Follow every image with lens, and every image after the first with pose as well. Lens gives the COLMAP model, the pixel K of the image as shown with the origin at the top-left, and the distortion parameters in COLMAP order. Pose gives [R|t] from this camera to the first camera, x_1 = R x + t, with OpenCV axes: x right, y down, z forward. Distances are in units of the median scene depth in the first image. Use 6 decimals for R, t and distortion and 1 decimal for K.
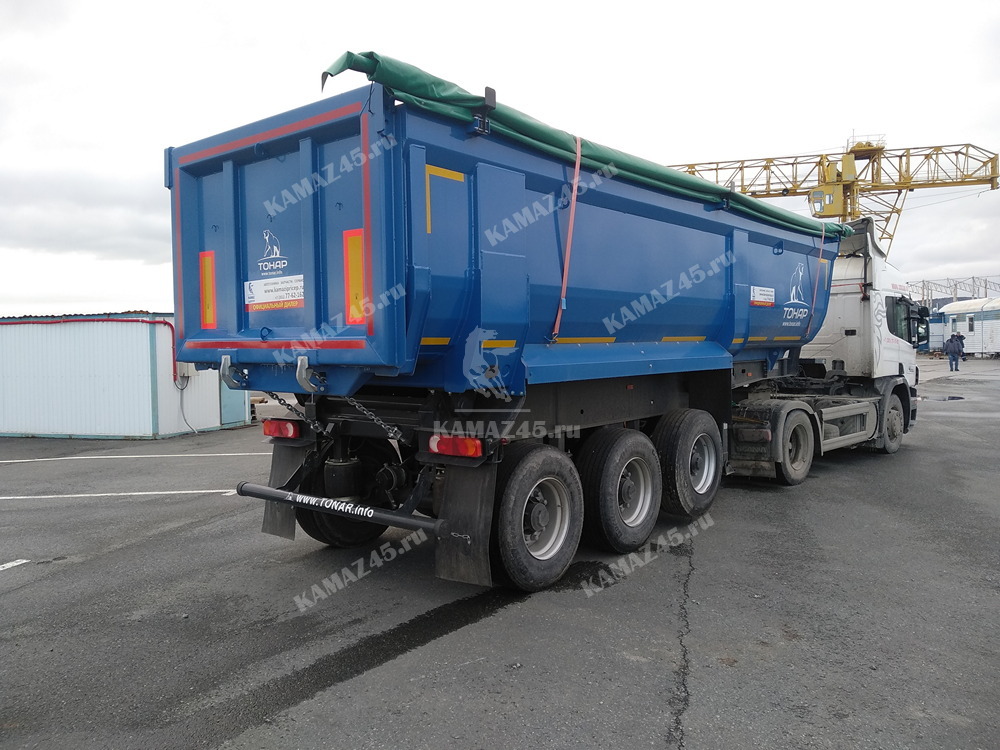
lens RADIAL K [[765.5, 0, 500.0], [0, 765.5, 375.0], [0, 0, 1]] dist [0.061759, -0.097413]
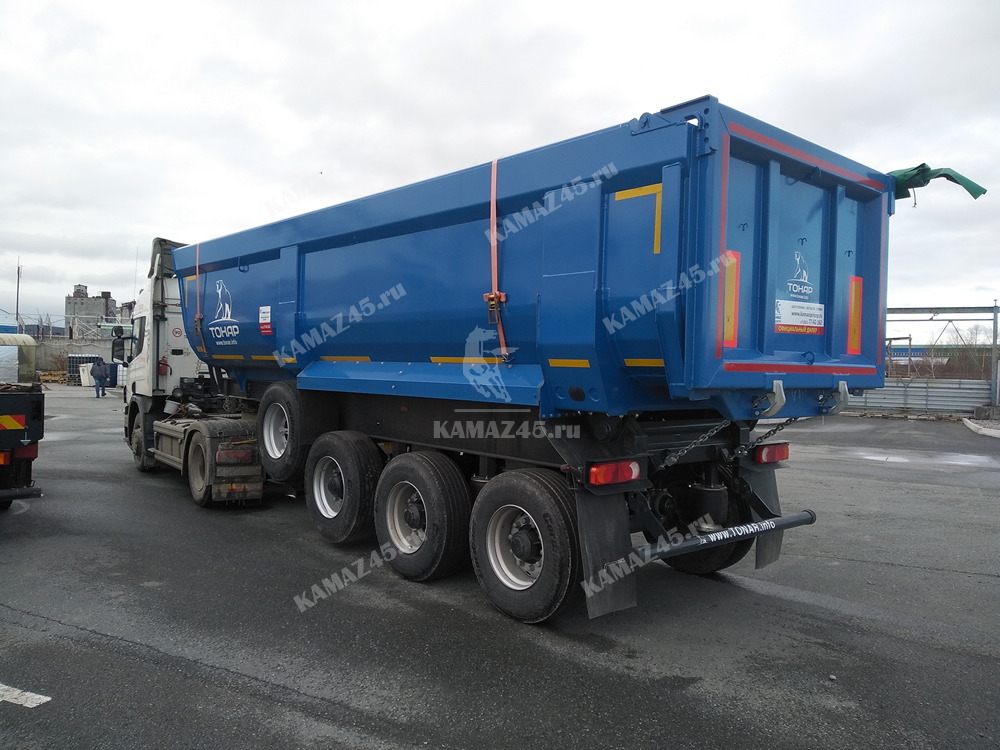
lens RADIAL K [[766.5, 0, 500.0], [0, 766.5, 375.0], [0, 0, 1]] dist [0.009906, 0.002682]
pose [[0.160960, -0.000702, 0.986961, -1.269709], [0.019612, 0.999805, -0.002488, -0.035576], [-0.986766, 0.019757, 0.160942, 1.169848]]
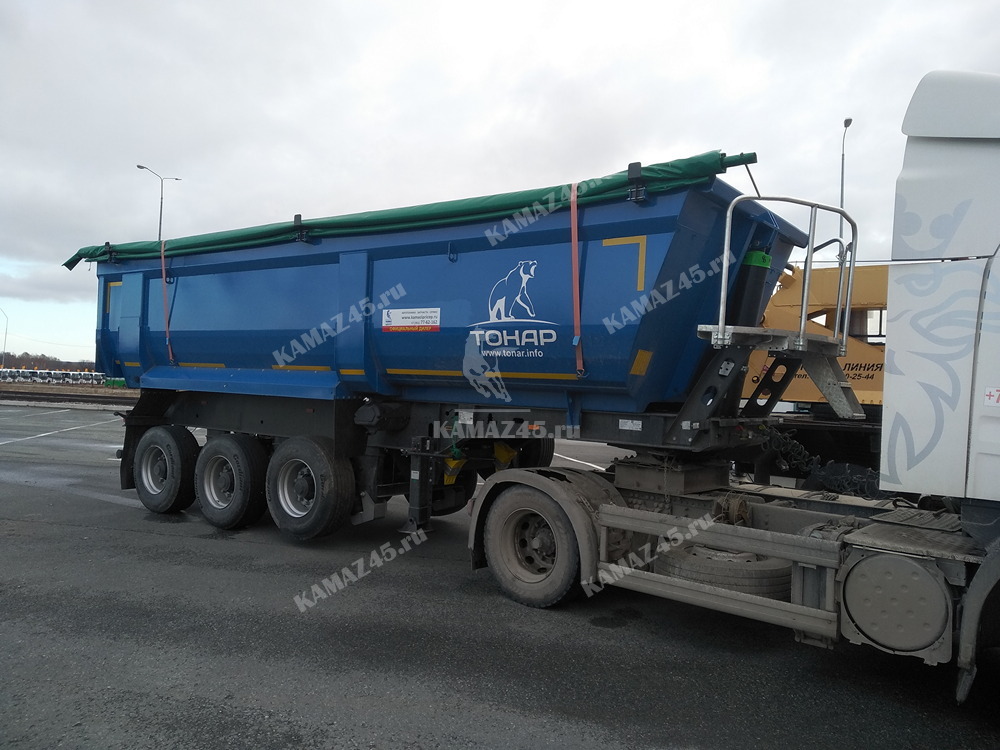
lens RADIAL K [[765.5, 0, 500.0], [0, 765.5, 375.0], [0, 0, 1]] dist [0.061759, -0.097413]
pose [[0.069584, 0.005774, -0.997559, 2.452033], [-0.080779, 0.996732, 0.000134, -0.109855], [0.994300, 0.080573, 0.069823, 2.214019]]
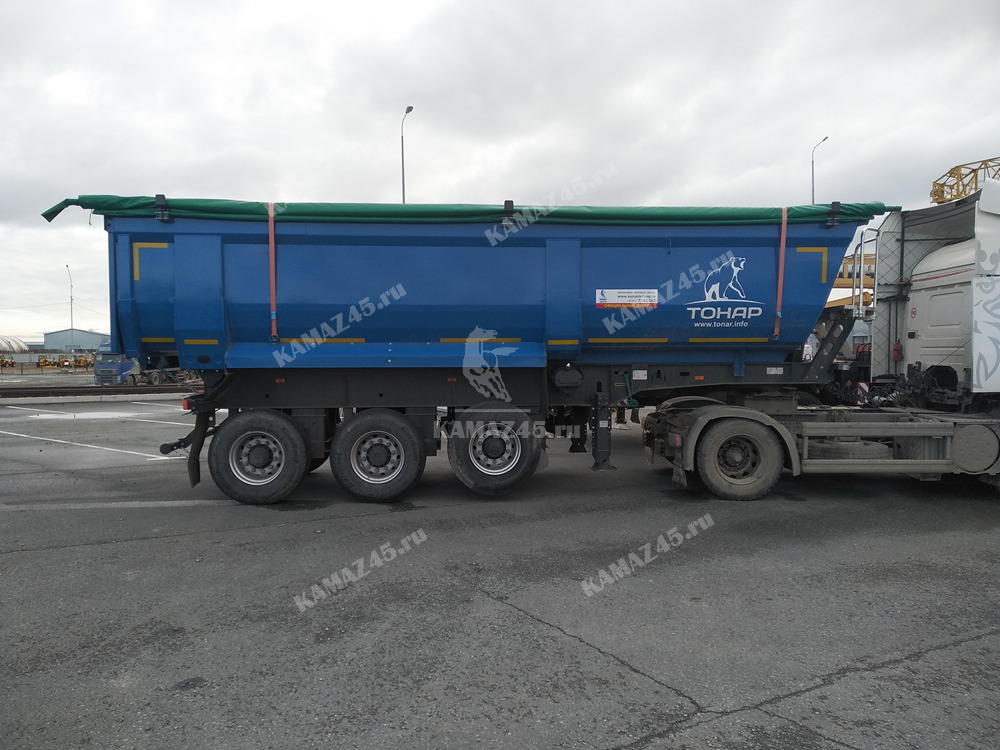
lens RADIAL K [[765.5, 0, 500.0], [0, 765.5, 375.0], [0, 0, 1]] dist [0.061759, -0.097413]
pose [[0.695158, 0.034473, -0.718030, 2.016428], [-0.036185, 0.999261, 0.012942, -0.018108], [0.717946, 0.016985, 0.695892, 0.388532]]
